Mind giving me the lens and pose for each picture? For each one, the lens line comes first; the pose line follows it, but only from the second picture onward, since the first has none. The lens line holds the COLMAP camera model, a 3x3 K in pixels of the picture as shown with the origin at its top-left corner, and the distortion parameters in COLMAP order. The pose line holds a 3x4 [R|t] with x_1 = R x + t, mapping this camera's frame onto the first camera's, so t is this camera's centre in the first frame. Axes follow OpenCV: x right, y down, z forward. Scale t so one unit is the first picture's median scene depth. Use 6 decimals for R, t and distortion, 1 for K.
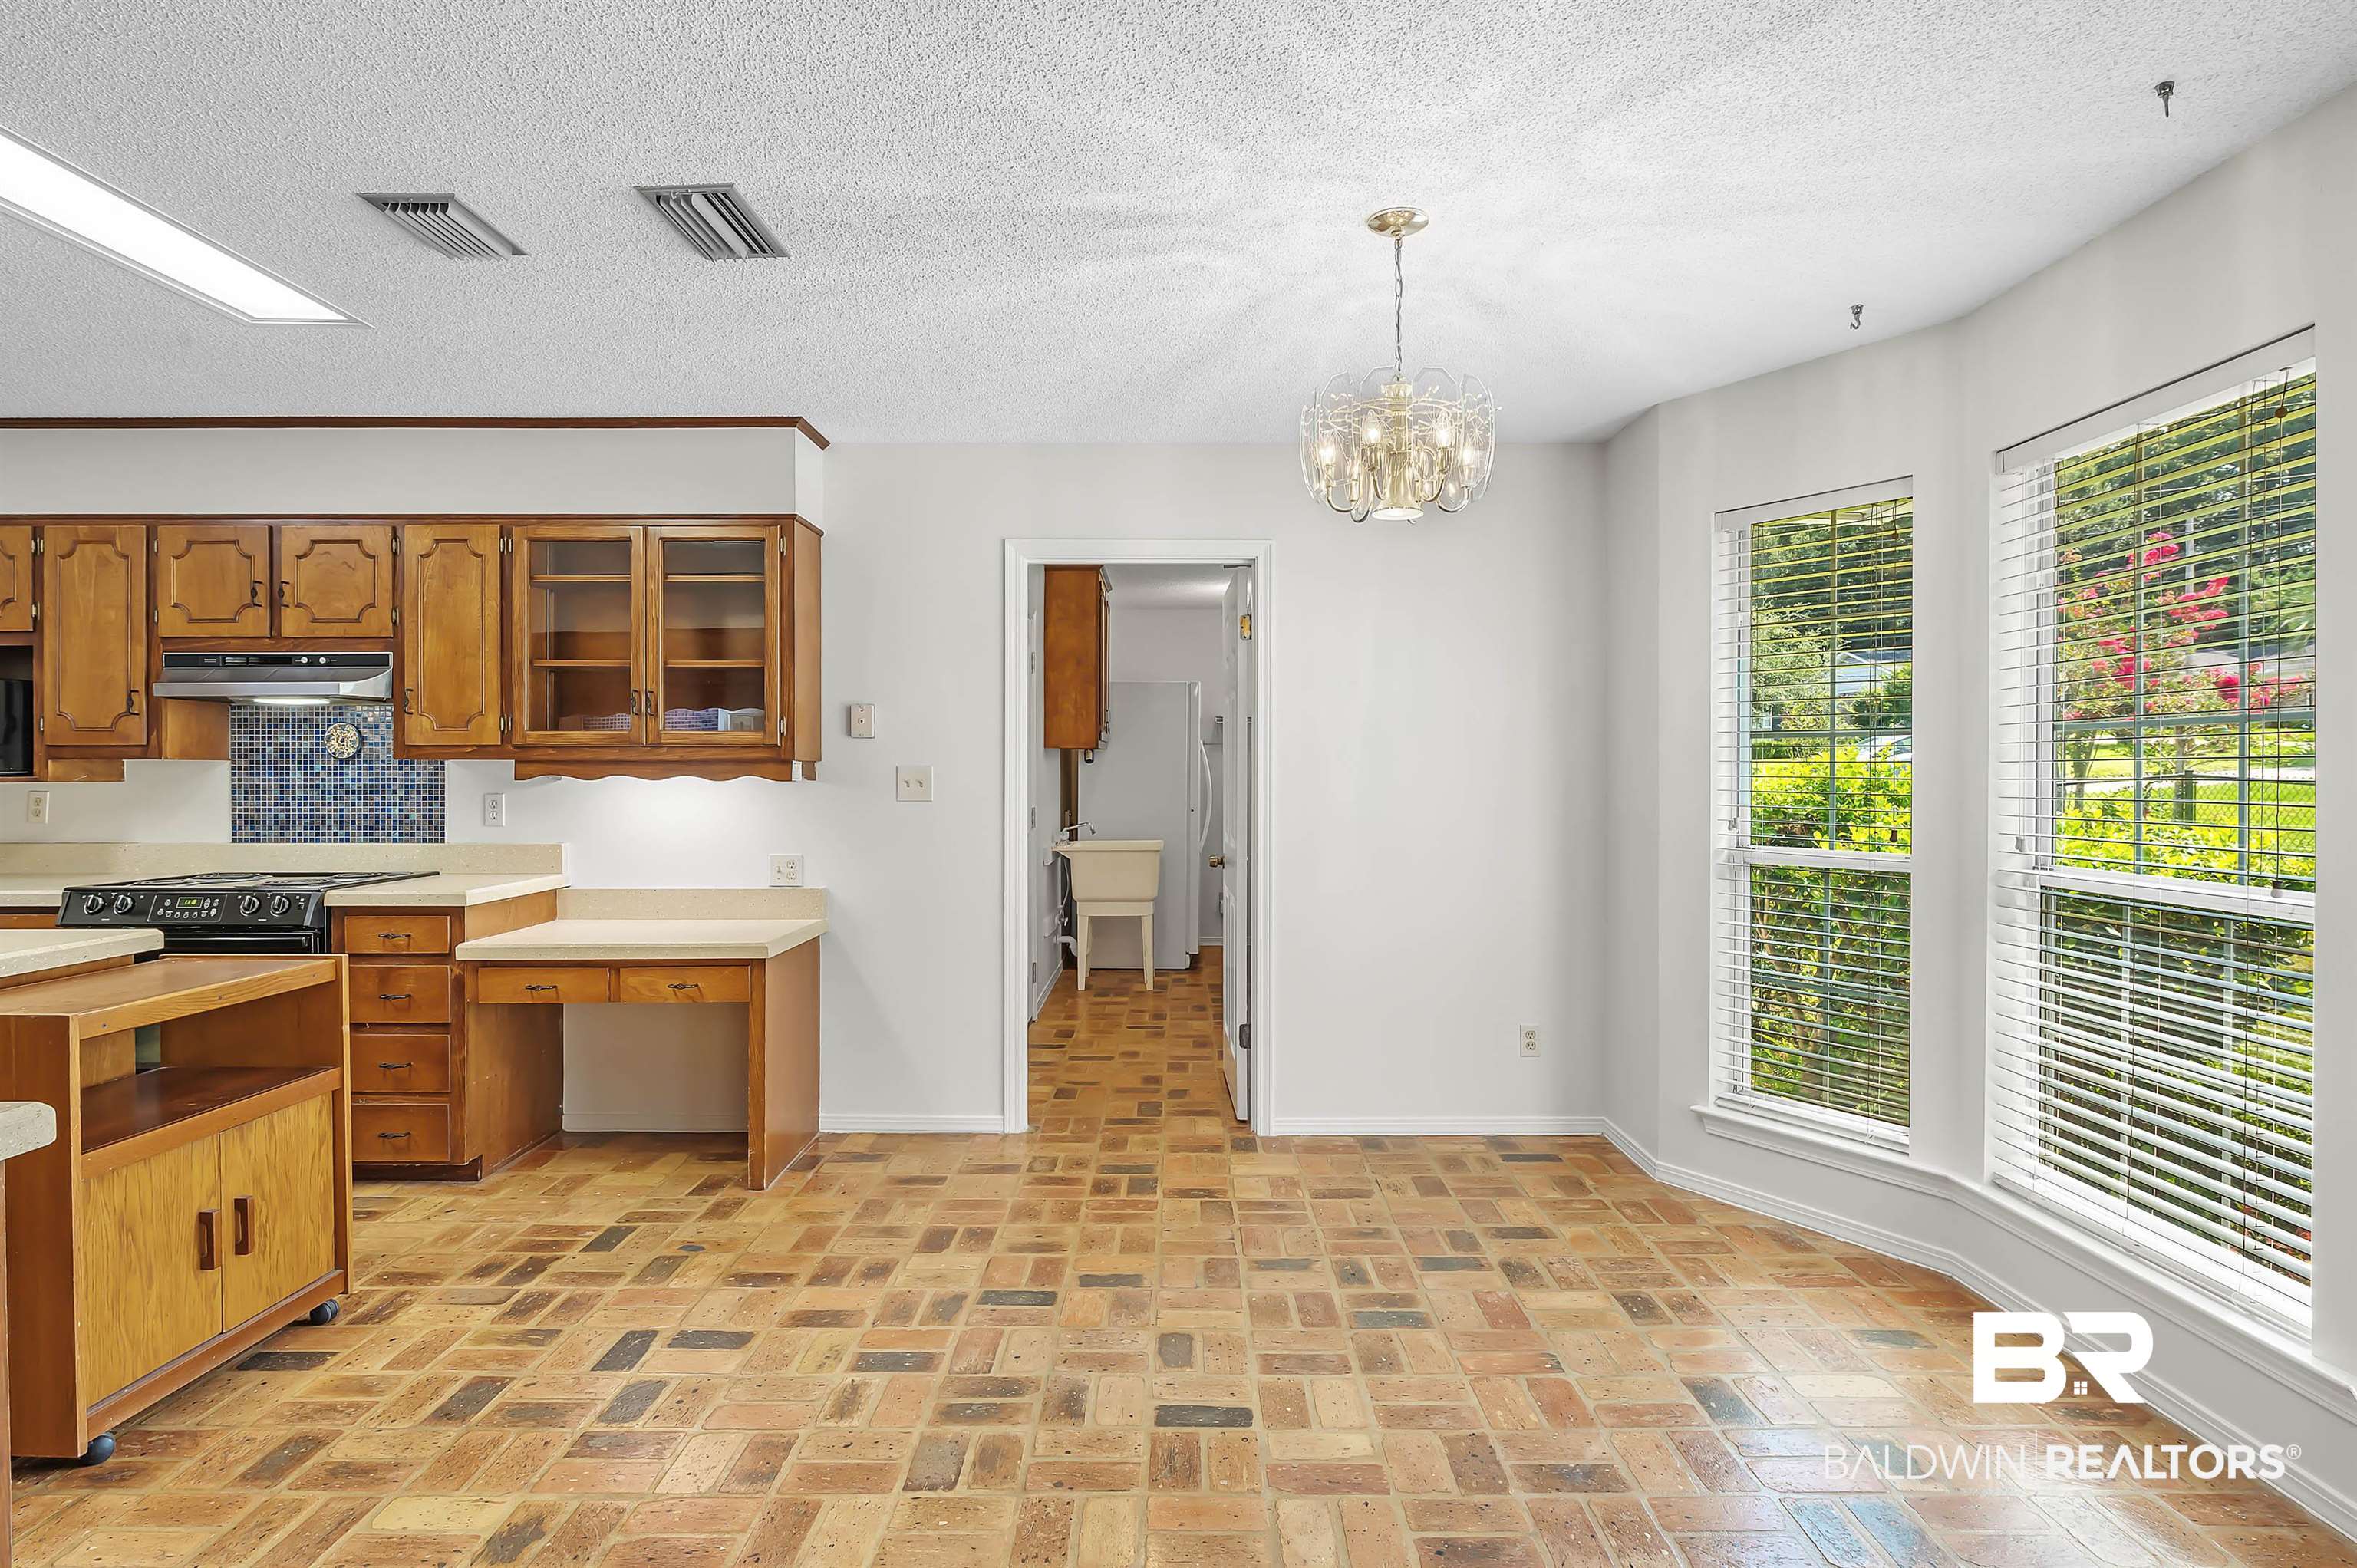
lens RADIAL K [[1283.3, 0, 1179.3], [0, 1283.3, 780.9], [0, 0, 1]] dist [-0.000973, 0.000115]
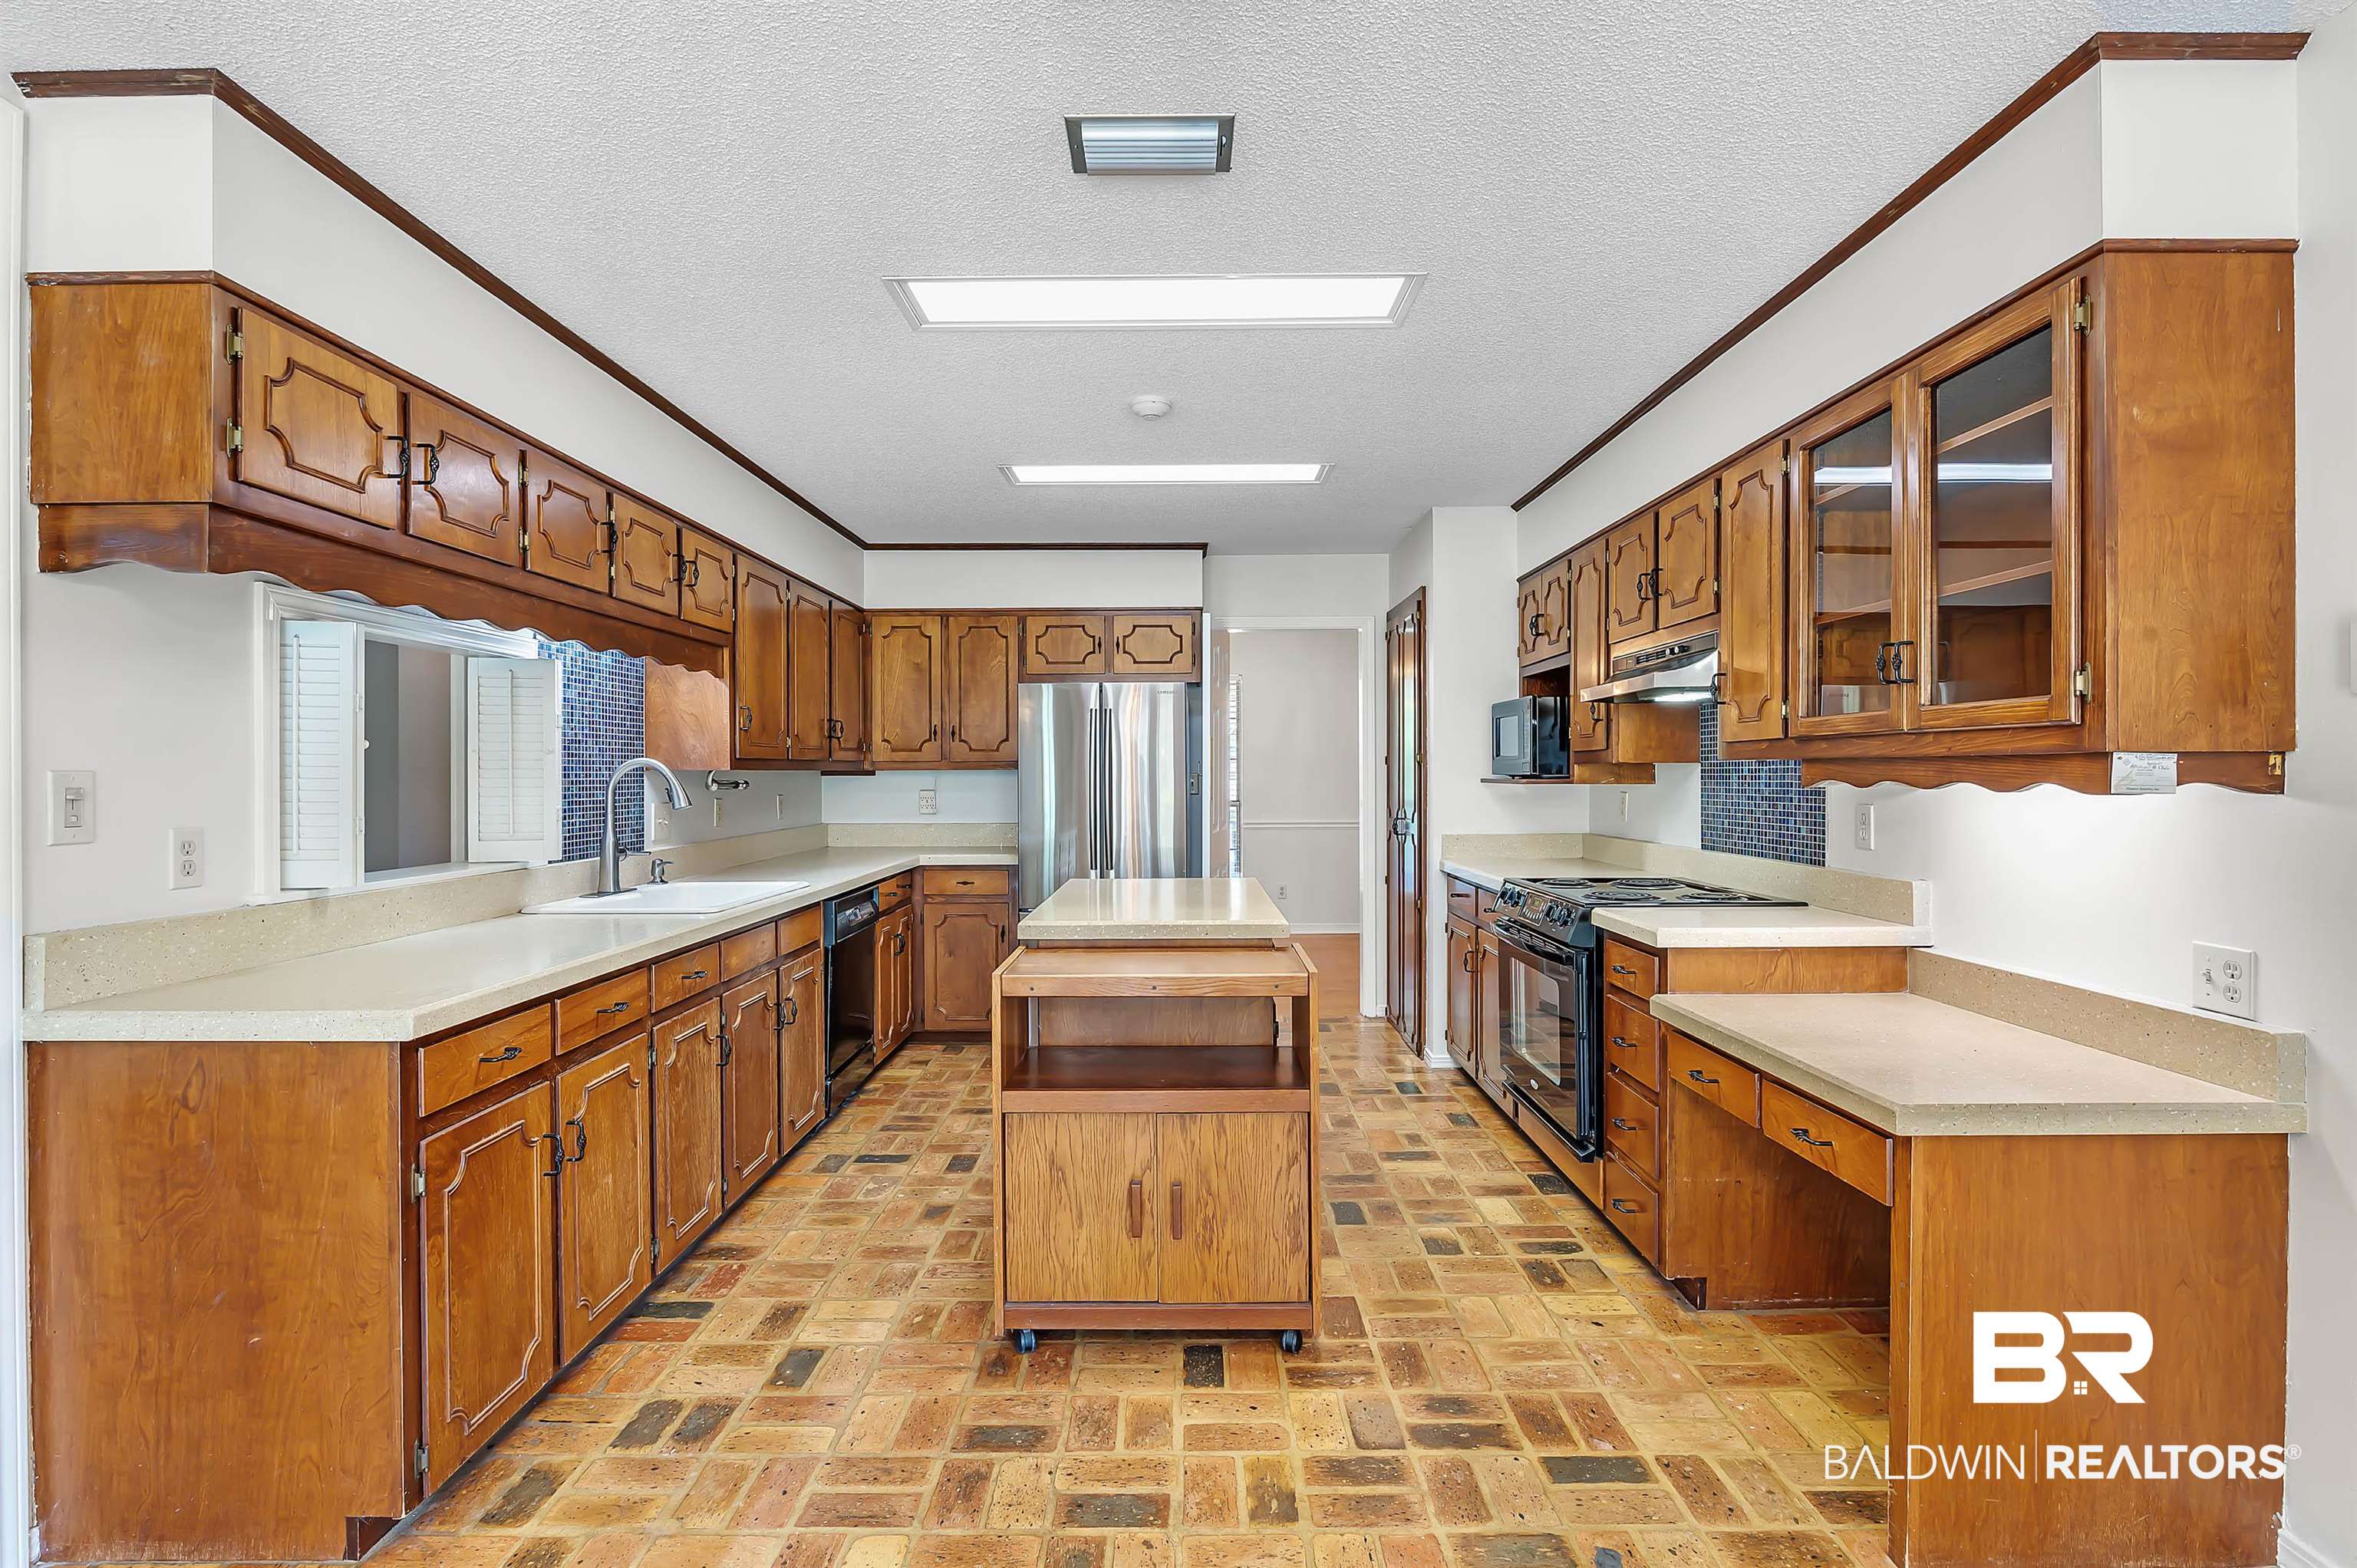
lens RADIAL K [[1157.0, 0, 1175.0], [0, 1157.0, 777.0], [0, 0, 1]] dist [-0.005280, -0.000412]
pose [[-0.000359, 0.002355, -0.999997, 0.162858], [-0.007951, 0.999966, 0.002358, -0.005876], [0.999968, 0.007952, -0.000340, 0.790539]]
